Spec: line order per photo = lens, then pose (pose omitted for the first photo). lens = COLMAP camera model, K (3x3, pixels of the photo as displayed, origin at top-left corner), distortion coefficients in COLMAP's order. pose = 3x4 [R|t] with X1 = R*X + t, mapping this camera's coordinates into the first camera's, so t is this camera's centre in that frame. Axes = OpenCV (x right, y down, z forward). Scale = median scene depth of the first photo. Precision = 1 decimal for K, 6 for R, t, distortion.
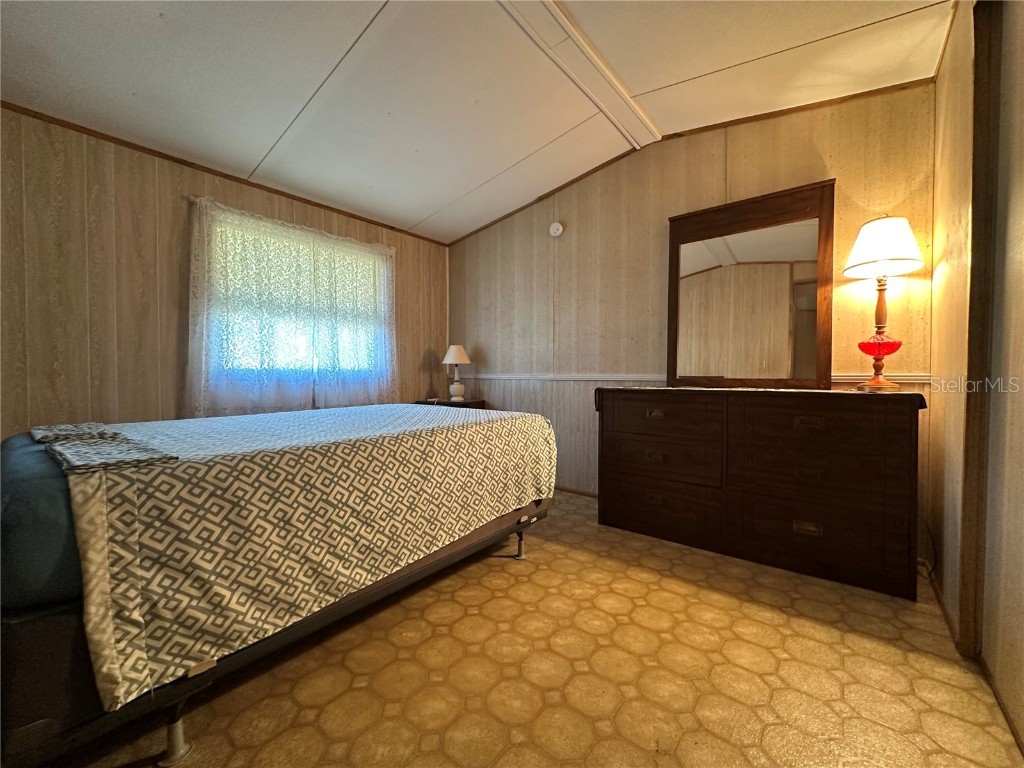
lens RADIAL K [[406.8, 0, 514.6], [0, 406.8, 383.5], [0, 0, 1]] dist [-0.001861, -0.000434]
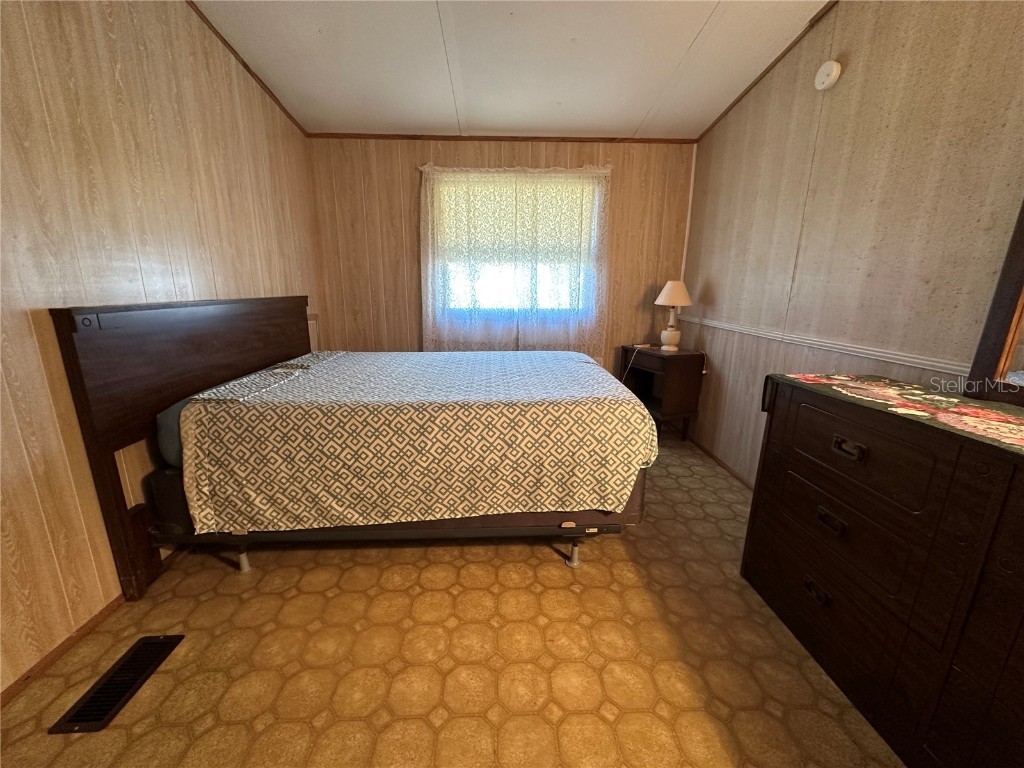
lens RADIAL K [[406.8, 0, 509.2], [0, 406.8, 383.4], [0, 0, 1]] dist [-0.001861, -0.000434]
pose [[0.657524, 0.181280, -0.731300, 0.608061], [-0.023149, 0.975026, 0.220883, -0.155405], [0.753078, -0.128307, 0.645300, 0.507188]]
